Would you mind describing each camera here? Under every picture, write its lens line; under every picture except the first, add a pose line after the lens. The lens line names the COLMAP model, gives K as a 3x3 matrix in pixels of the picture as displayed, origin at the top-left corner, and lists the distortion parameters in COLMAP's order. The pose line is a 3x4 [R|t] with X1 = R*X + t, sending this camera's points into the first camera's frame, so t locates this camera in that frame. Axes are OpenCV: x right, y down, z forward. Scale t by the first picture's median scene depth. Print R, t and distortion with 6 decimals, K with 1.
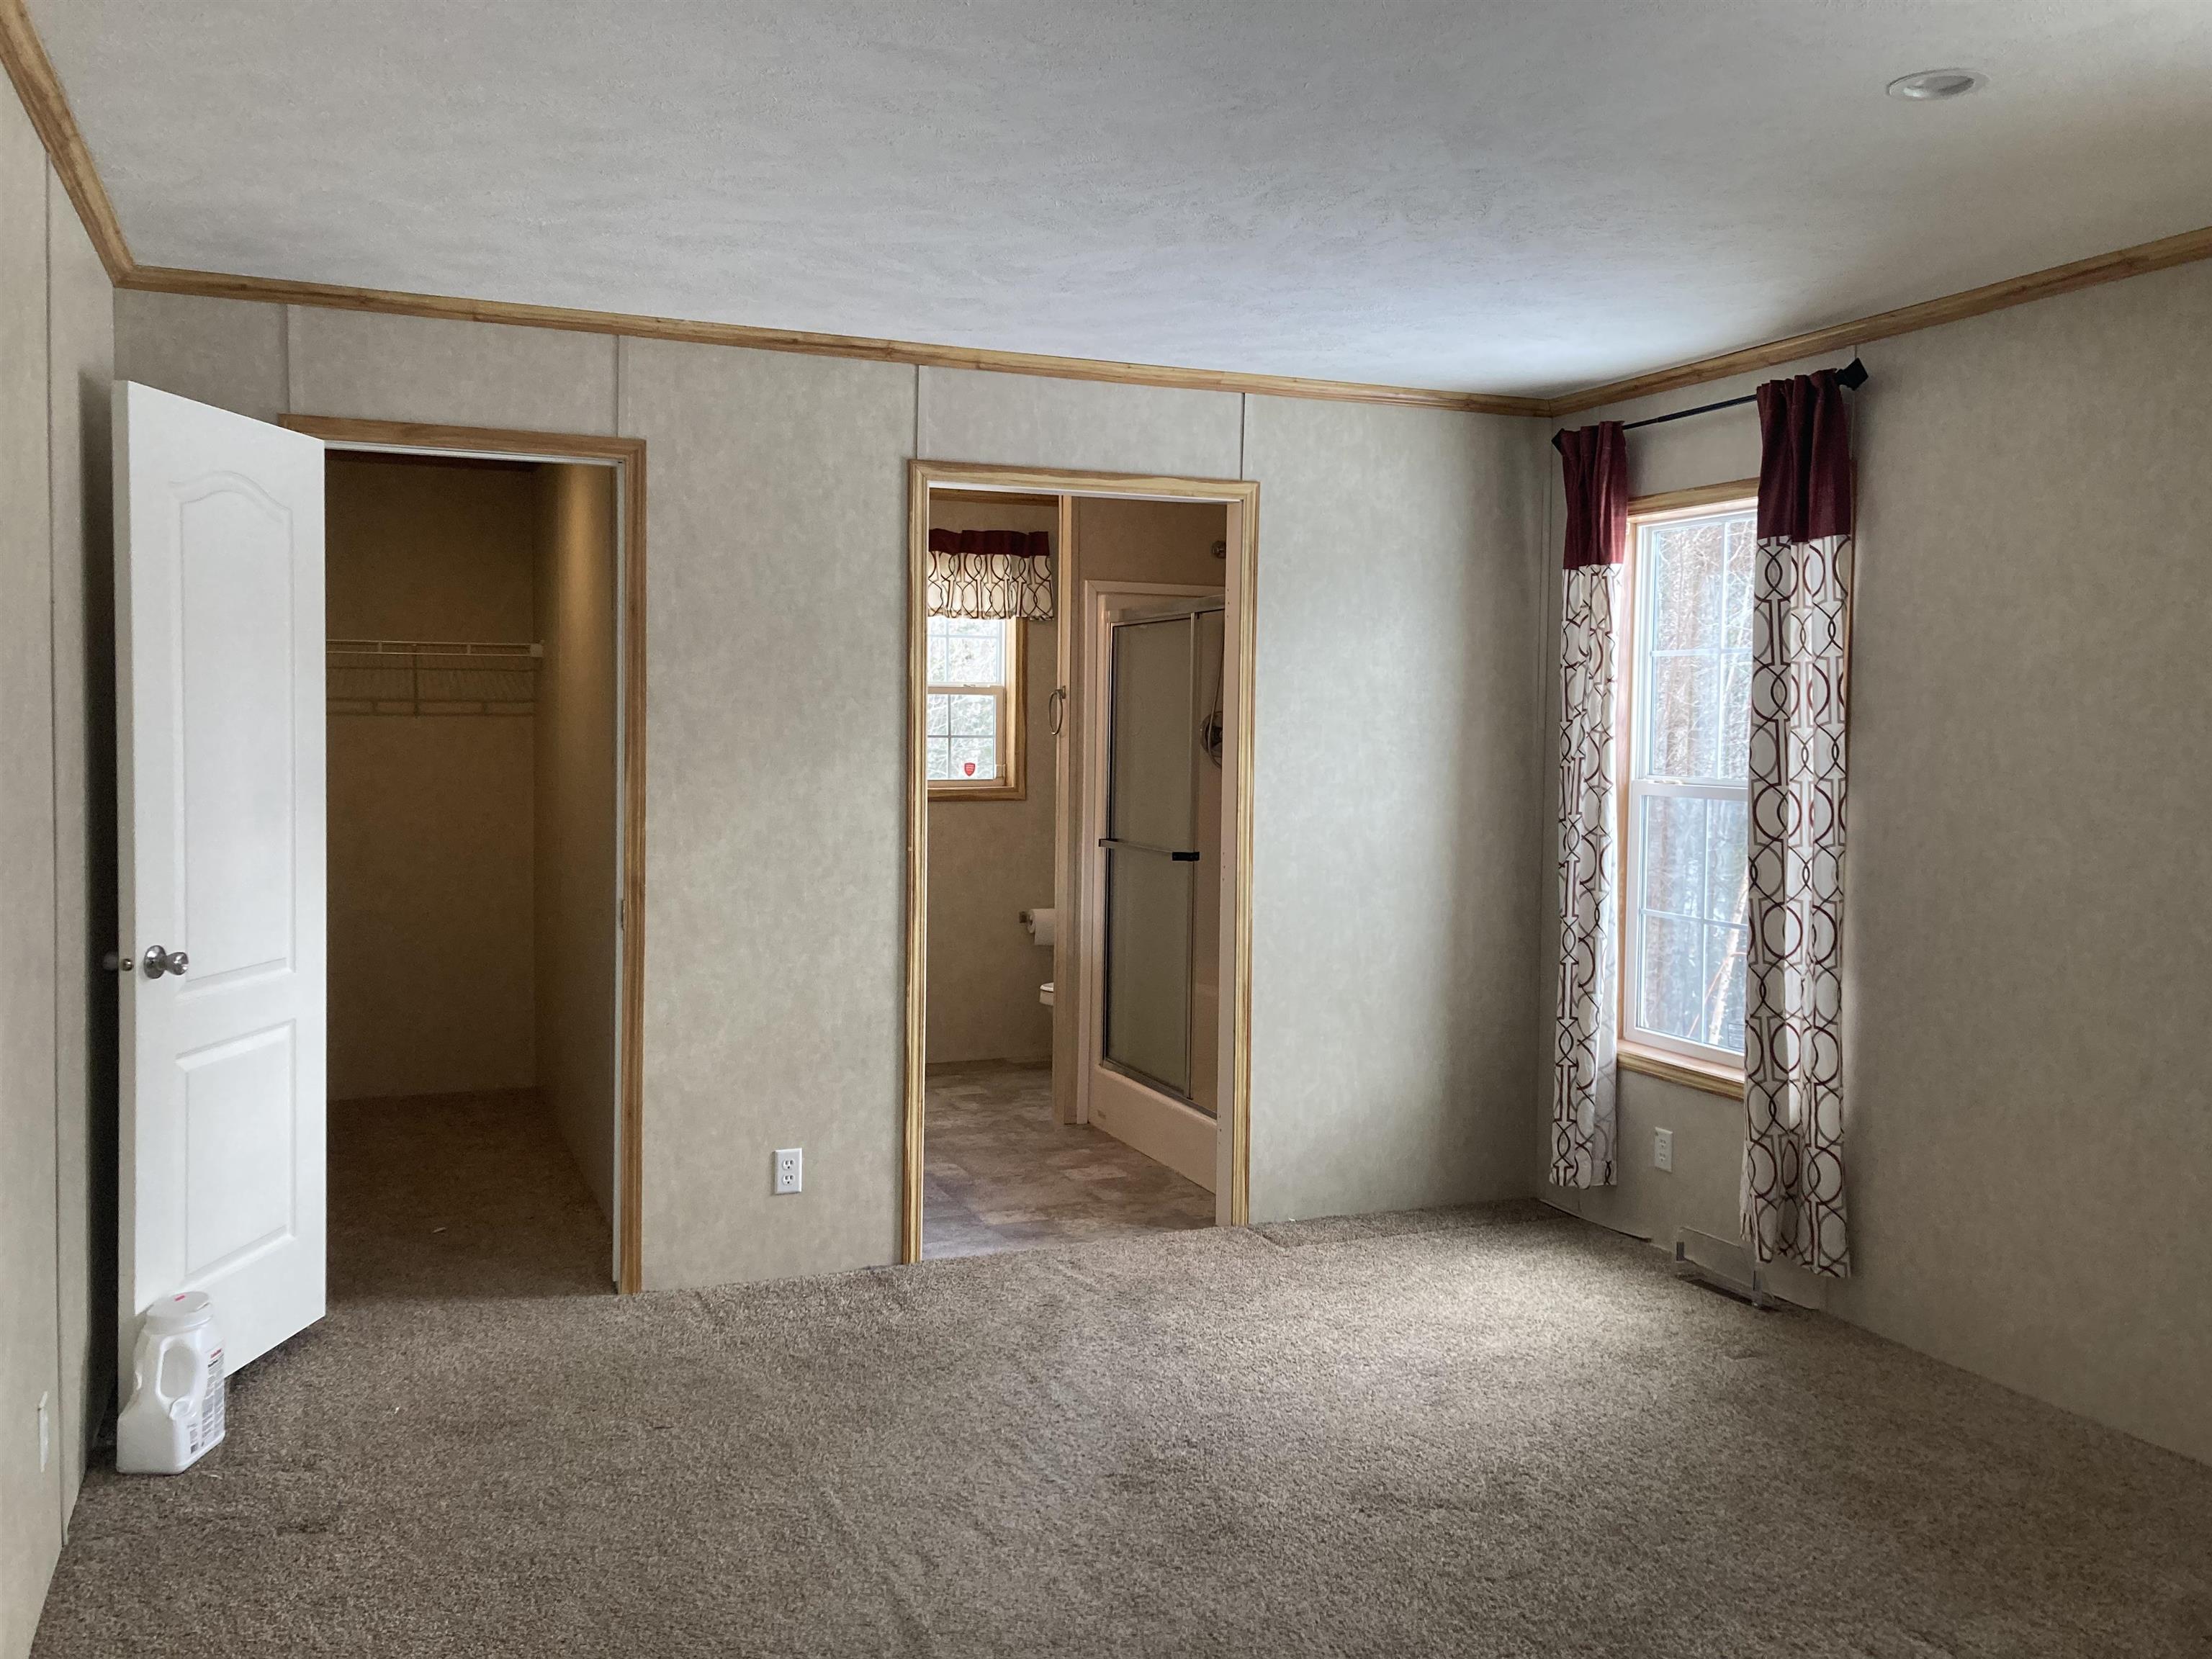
lens RADIAL K [[1784.5, 0, 1111.3], [0, 1784.5, 811.6], [0, 0, 1]] dist [0.074246, -0.090527]
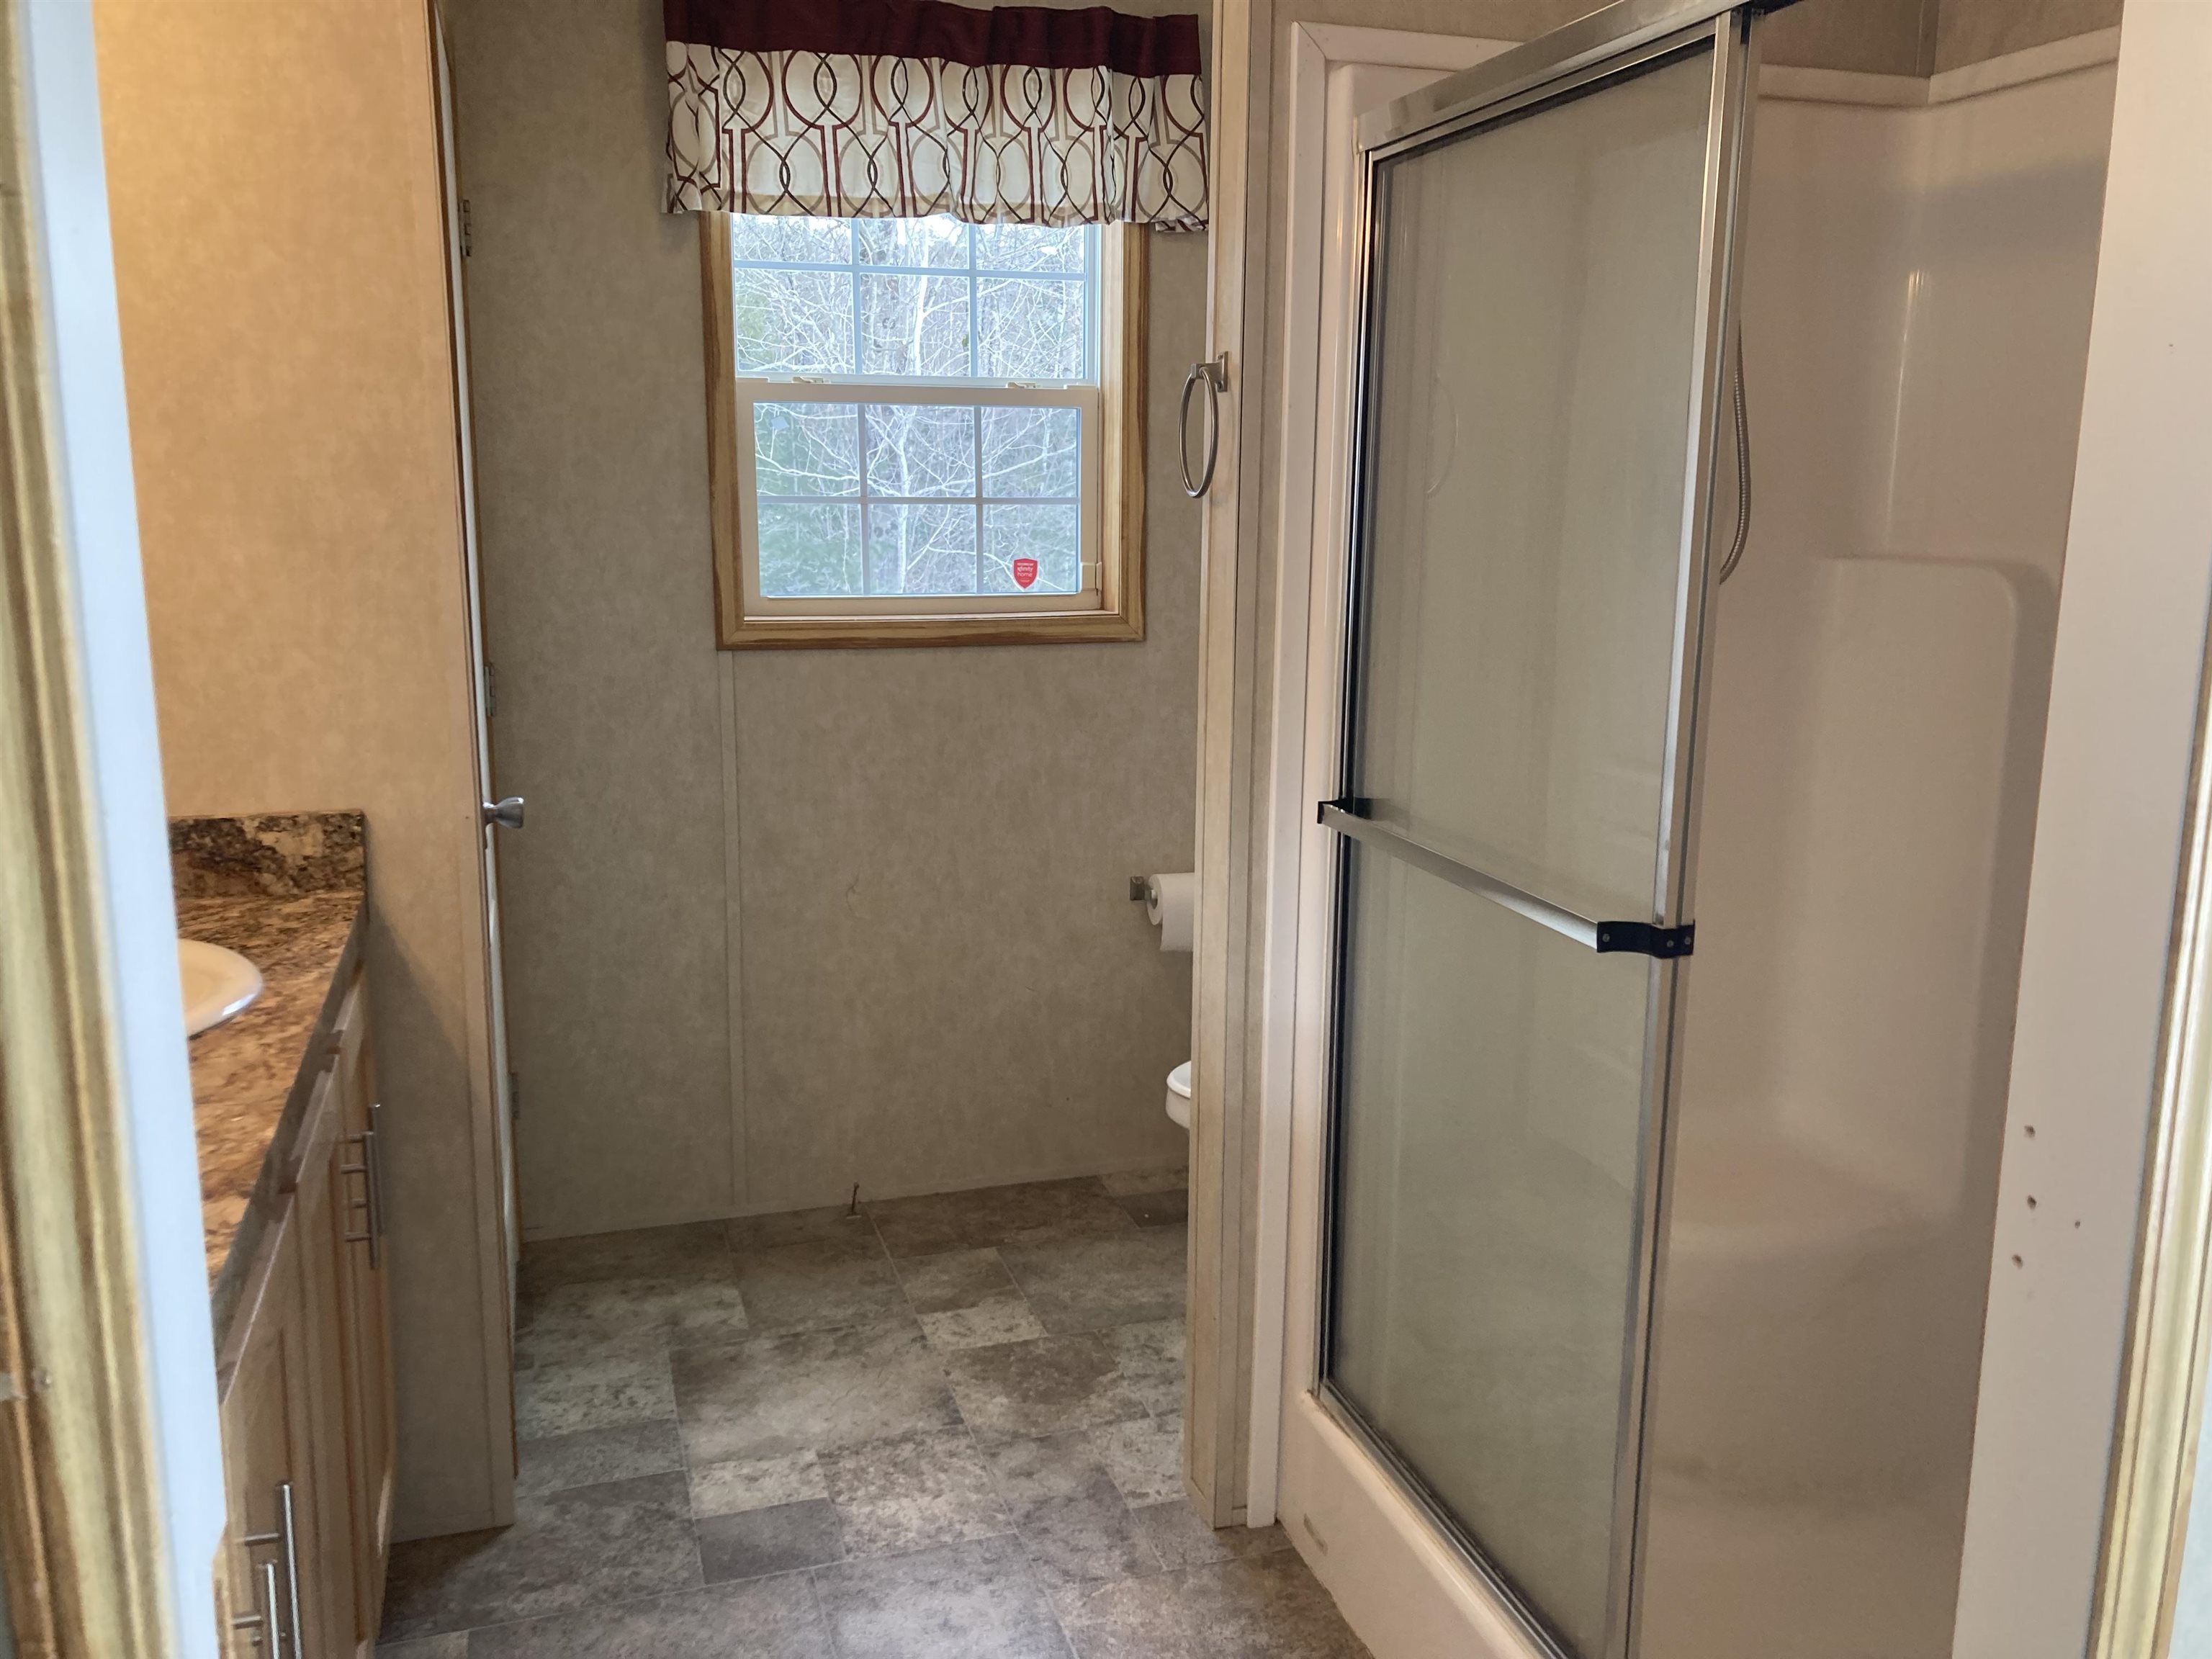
lens RADIAL K [[1784.5, 0, 1111.3], [0, 1784.5, 811.6], [0, 0, 1]] dist [0.074246, -0.090527]
pose [[0.995053, 0.015288, -0.098160, -0.010938], [-0.002225, 0.991270, 0.131832, -0.024246], [0.099319, -0.130961, 0.986400, 0.553551]]
